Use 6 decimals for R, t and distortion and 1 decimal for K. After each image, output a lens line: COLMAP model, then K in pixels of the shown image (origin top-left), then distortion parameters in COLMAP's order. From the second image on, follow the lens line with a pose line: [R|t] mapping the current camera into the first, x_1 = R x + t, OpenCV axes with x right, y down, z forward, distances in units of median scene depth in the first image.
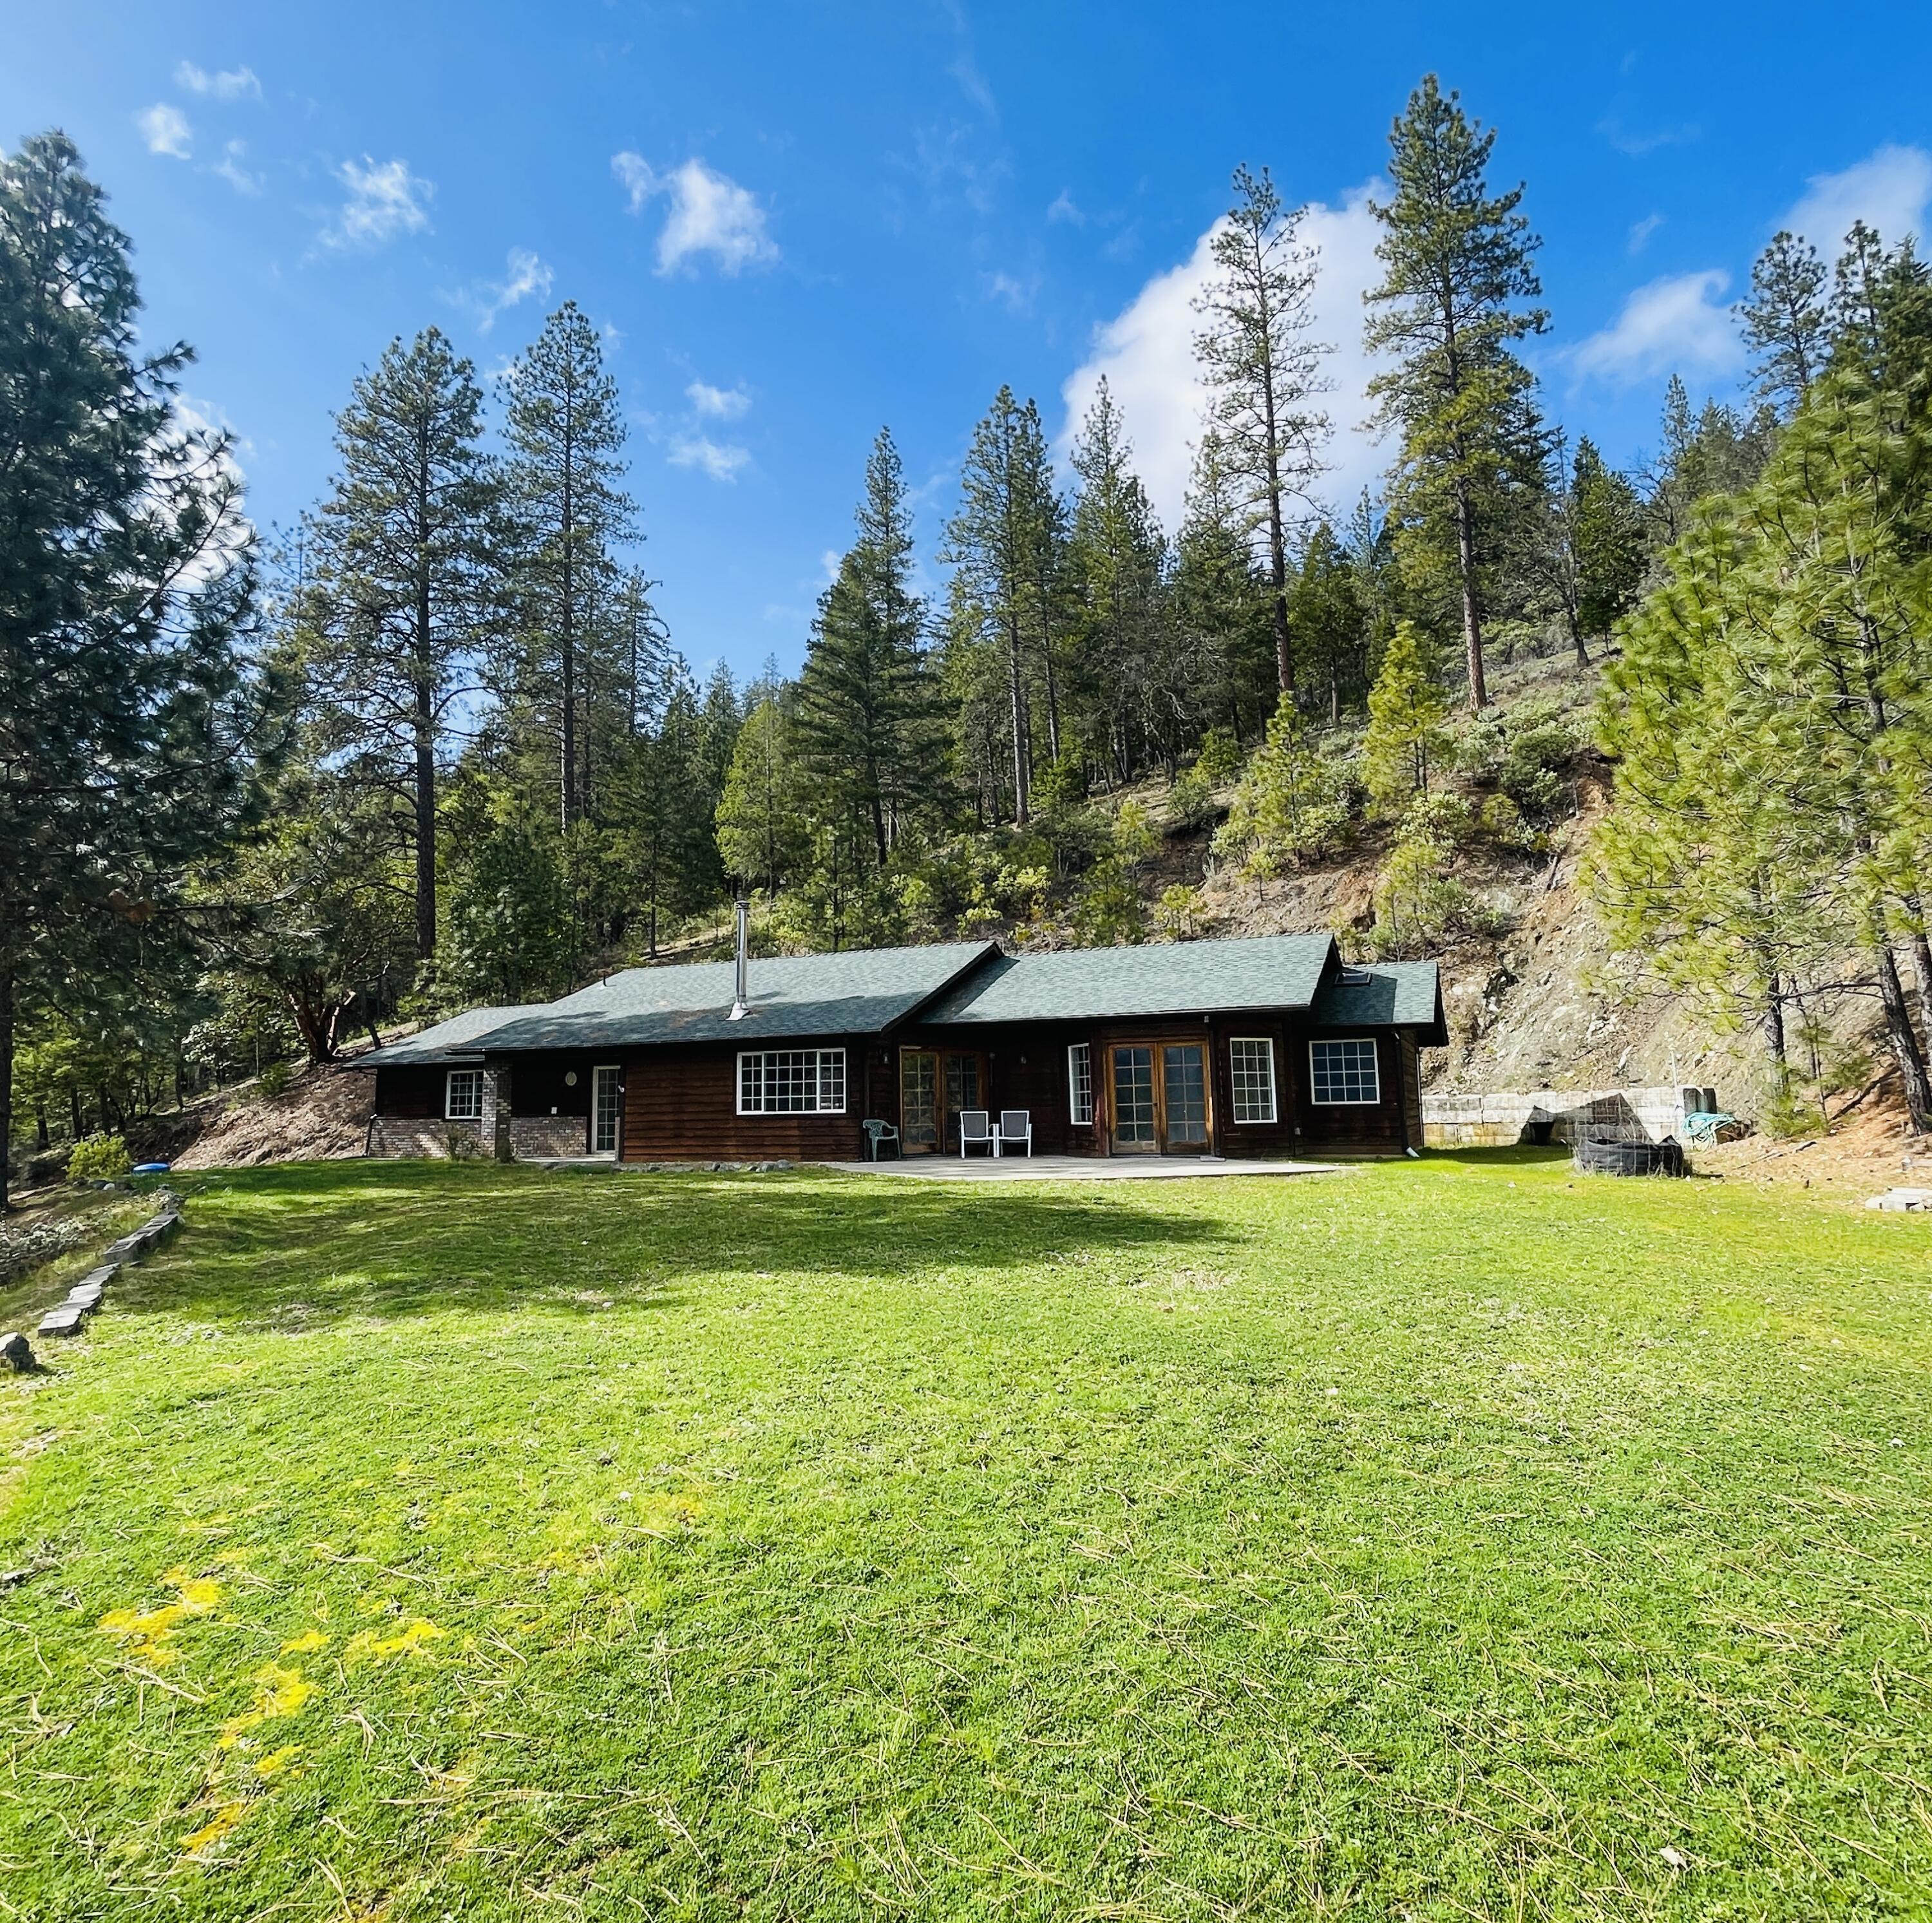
lens RADIAL K [[1079.0, 0, 958.8], [0, 1079.0, 961.0], [0, 0, 1]] dist [-0.006699, 0.003769]
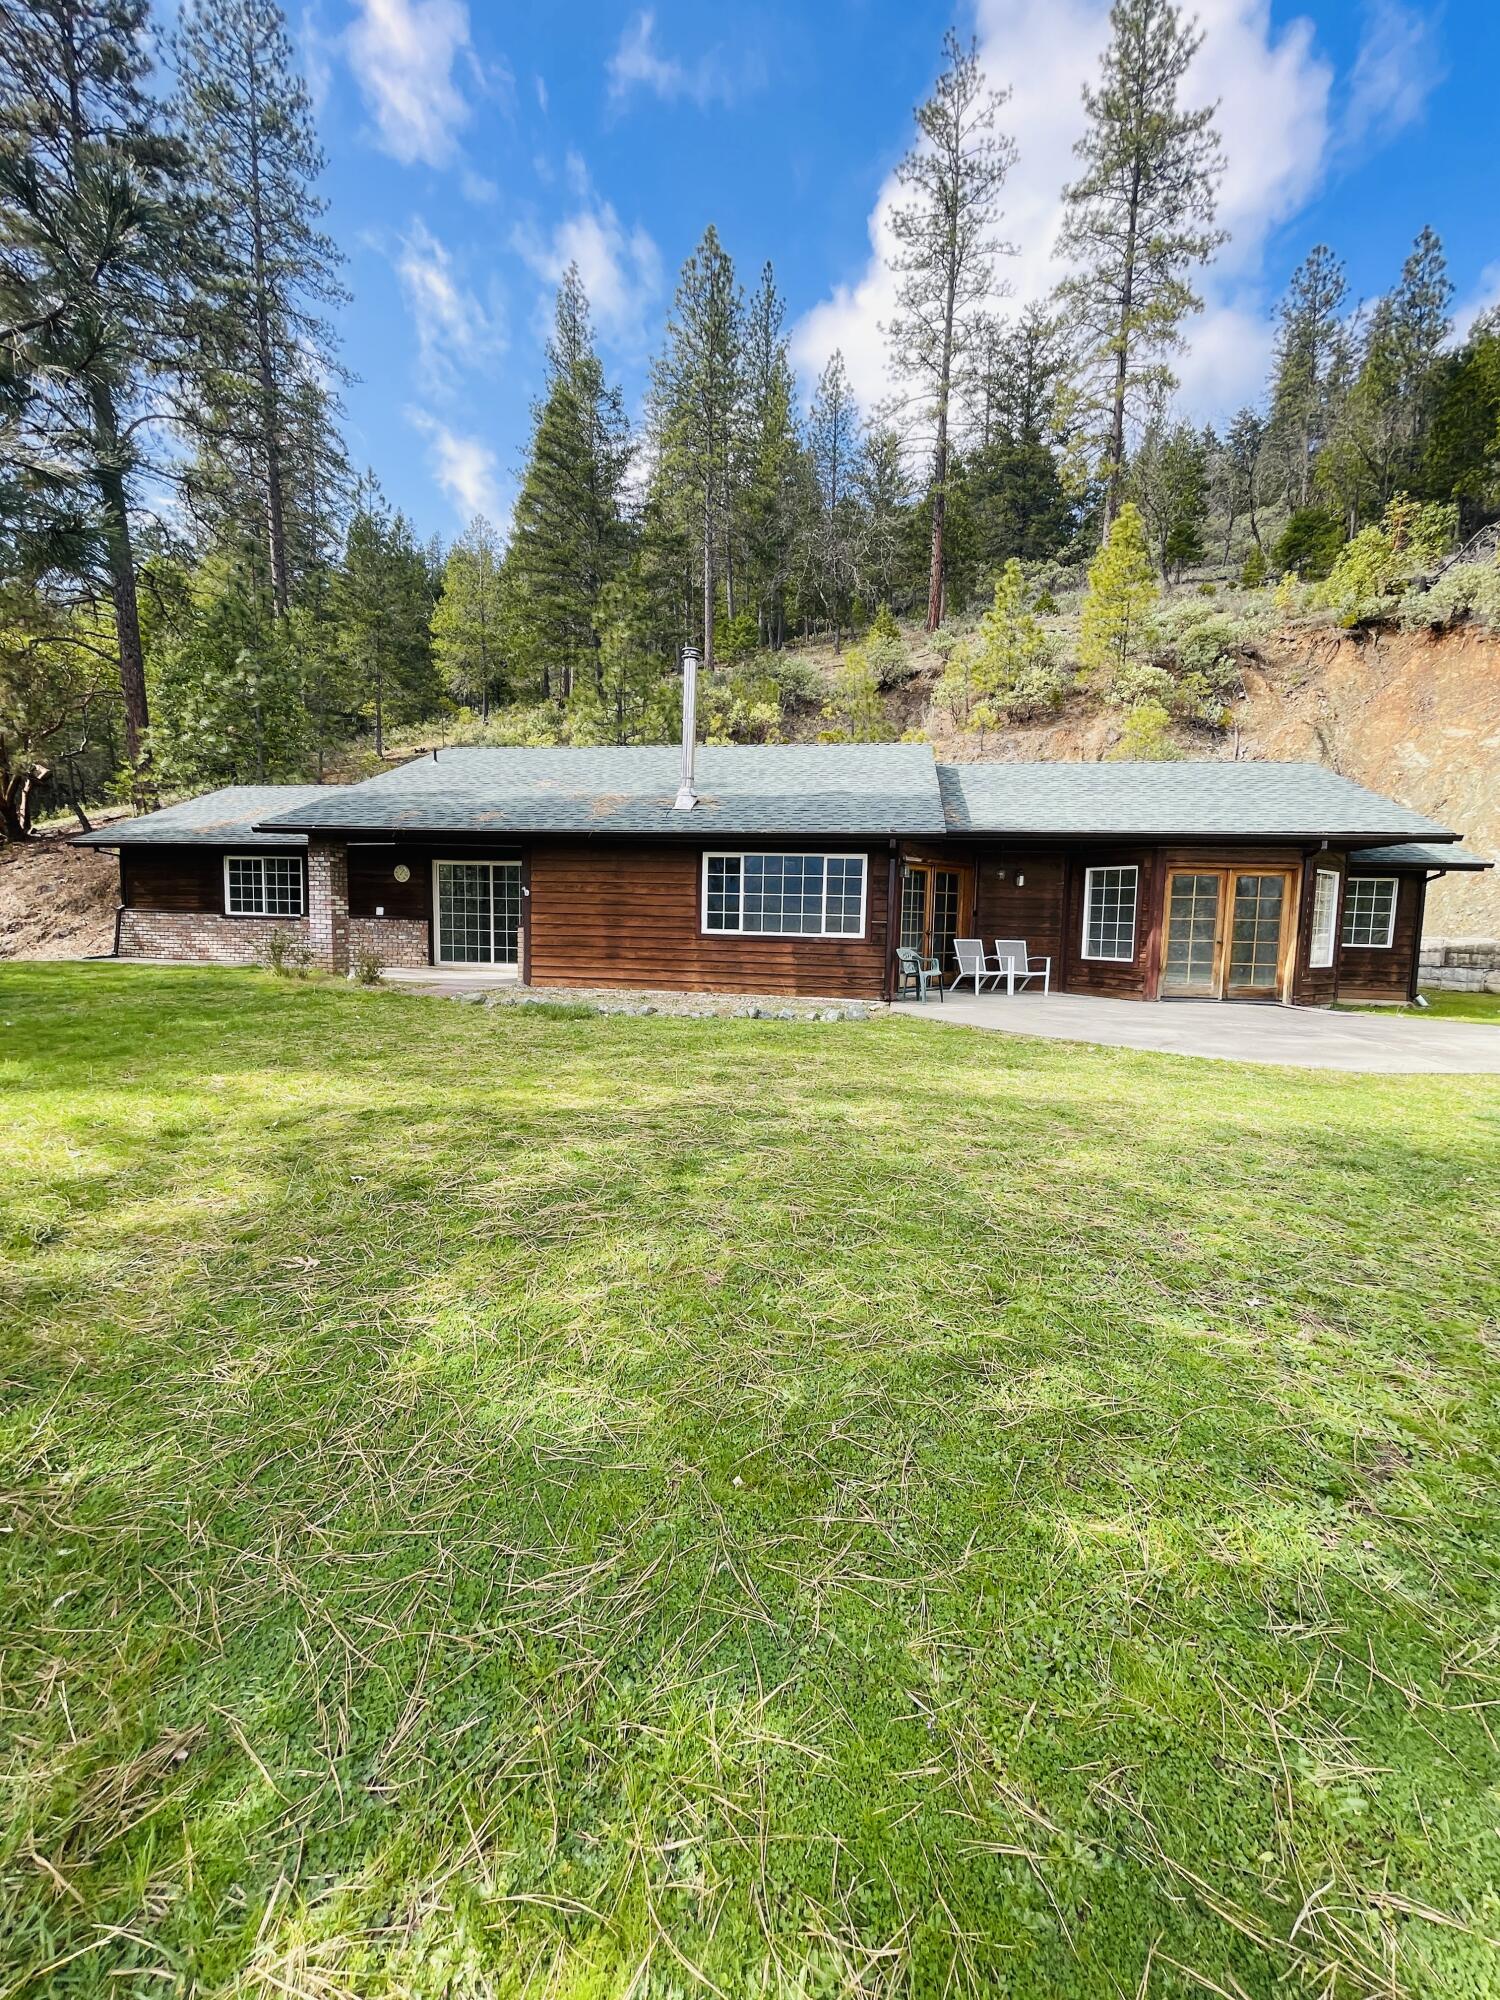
lens RADIAL K [[788.0, 0, 763.8], [0, 788.0, 983.6], [0, 0, 1]] dist [0.000657, -0.000370]
pose [[0.971725, 0.022510, 0.235040, -0.150881], [-0.073832, 0.974496, 0.211911, 0.027807], [-0.224276, -0.223273, 0.948604, 0.226867]]
